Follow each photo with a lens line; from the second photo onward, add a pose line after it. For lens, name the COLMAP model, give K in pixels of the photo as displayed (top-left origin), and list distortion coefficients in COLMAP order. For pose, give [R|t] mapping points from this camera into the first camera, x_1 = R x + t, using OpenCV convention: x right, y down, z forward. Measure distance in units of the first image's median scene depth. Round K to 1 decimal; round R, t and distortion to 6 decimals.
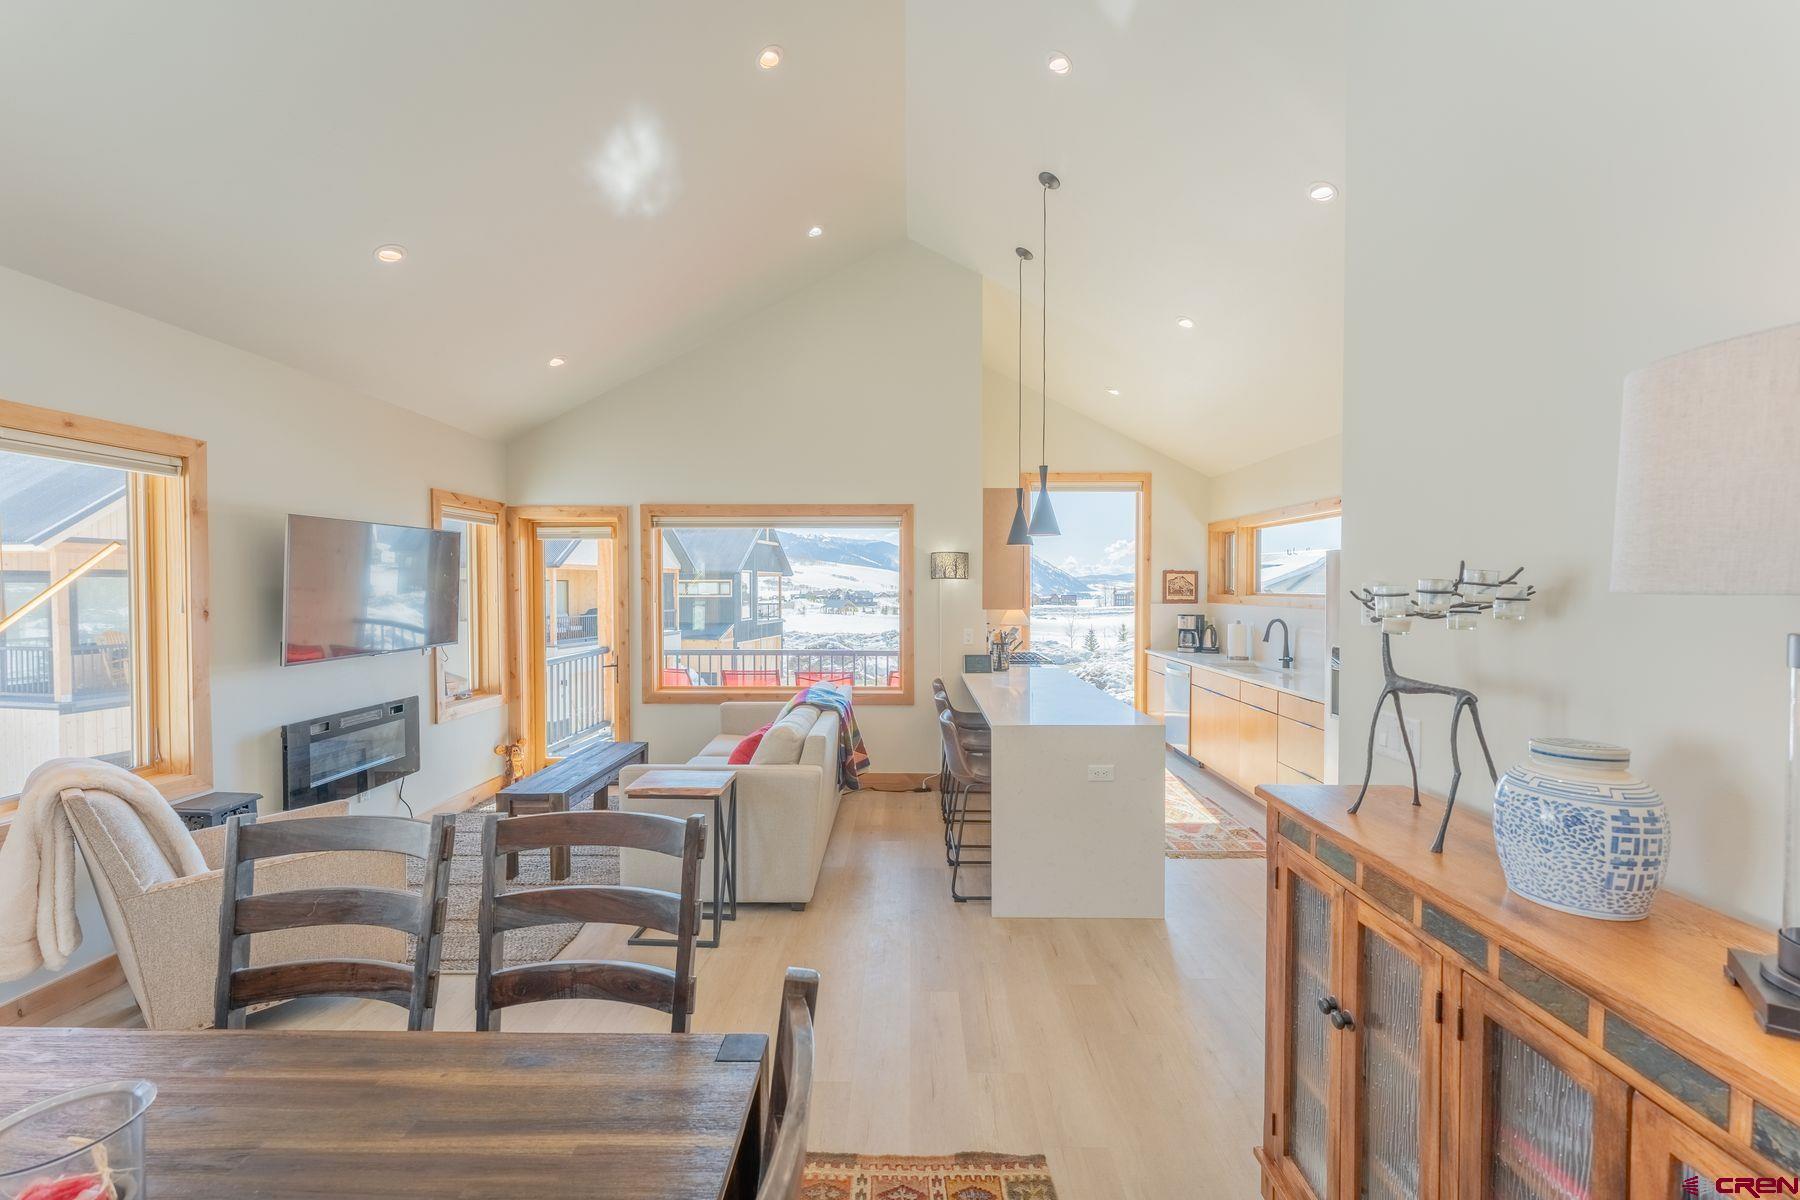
lens RADIAL K [[728.7, 0, 905.8], [0, 728.7, 575.8], [0, 0, 1]] dist [0.000388, -0.000078]
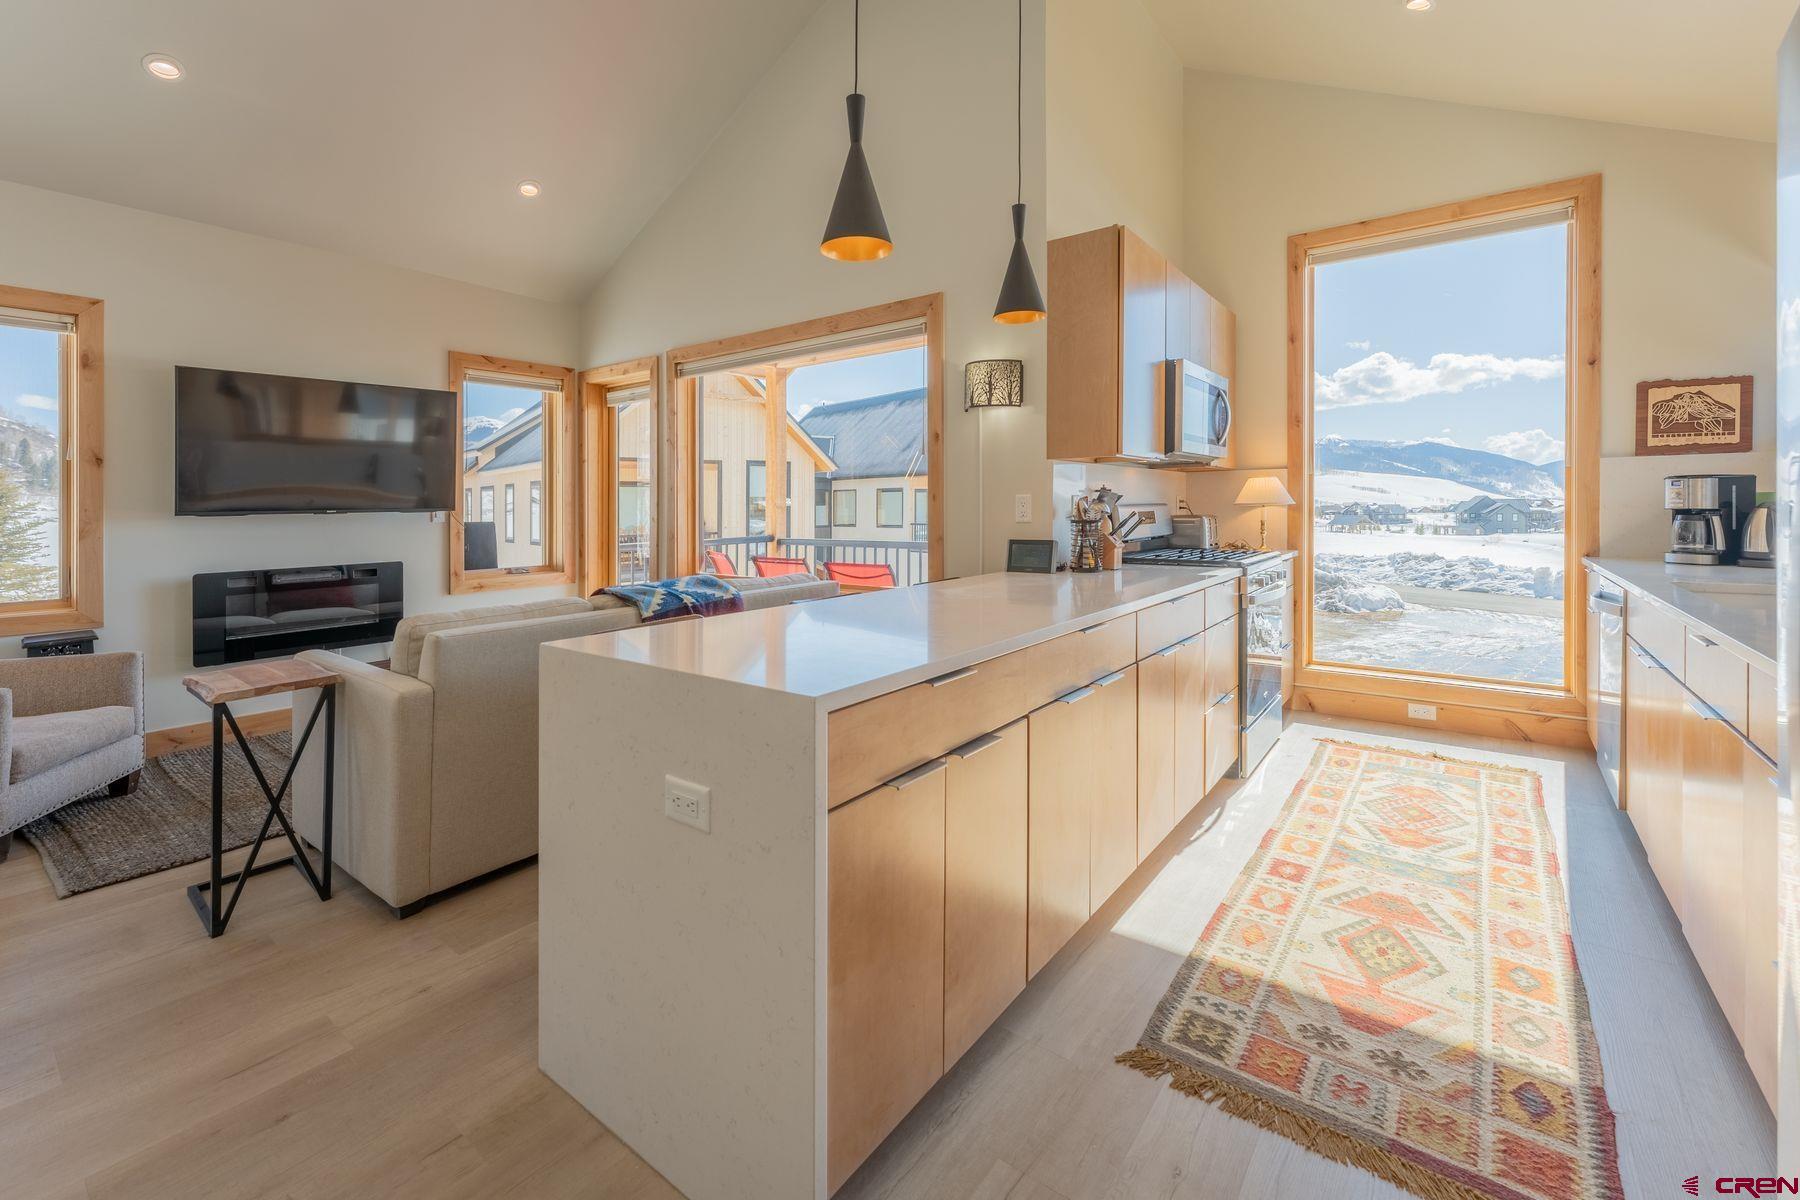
lens RADIAL K [[760.7, 0, 899.6], [0, 760.7, 496.9], [0, 0, 1]] dist [0.002960, 0.000260]
pose [[0.797216, -0.016107, -0.603479, 0.377373], [0.019204, 0.999815, -0.001317, 0.075712], [0.603388, -0.010539, 0.797378, 0.484733]]
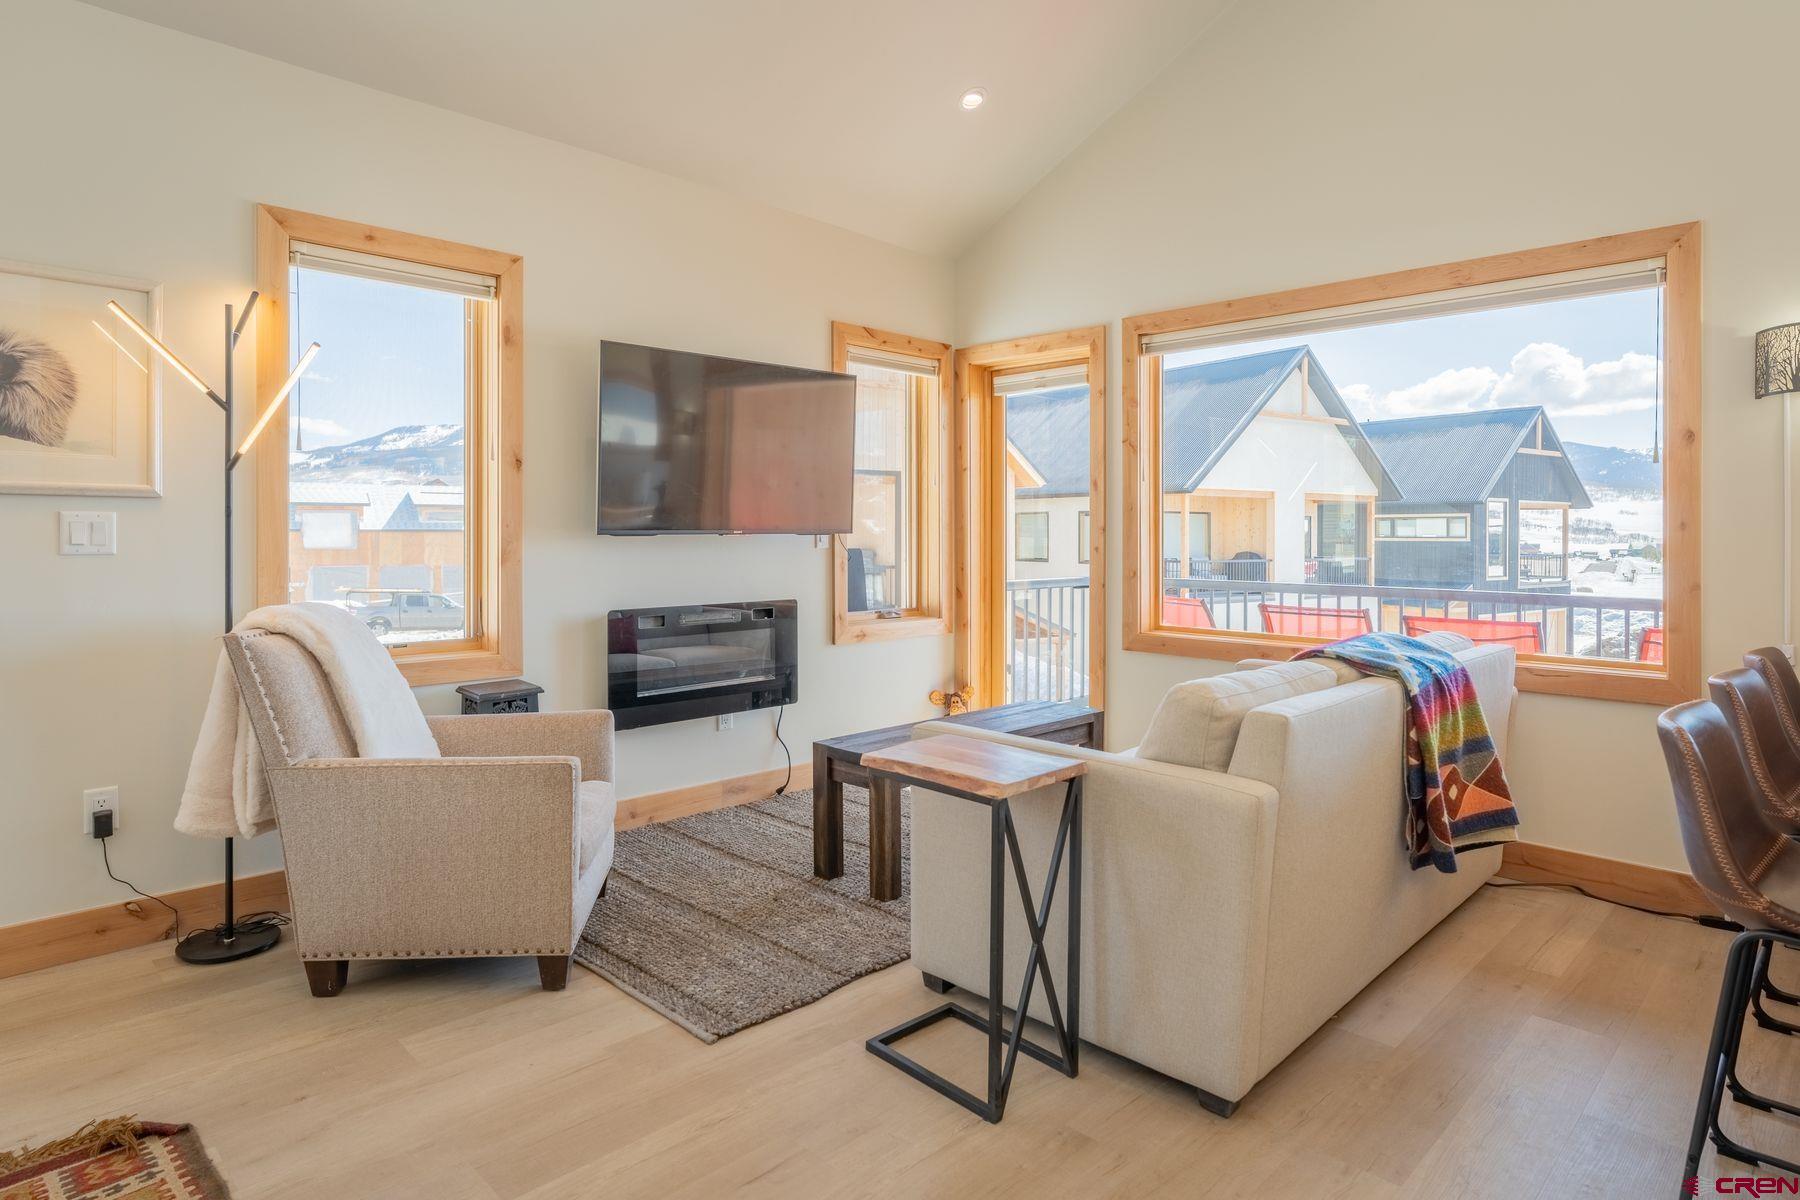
lens RADIAL K [[1006.1, 0, 900.2], [0, 1006.1, 523.1], [0, 0, 1]] dist [-0.002323, -0.001170]
pose [[0.713343, -0.003356, -0.700807, 0.087997], [0.003706, 0.999993, -0.001017, 0.072860], [0.700805, -0.001872, 0.713350, 0.289825]]
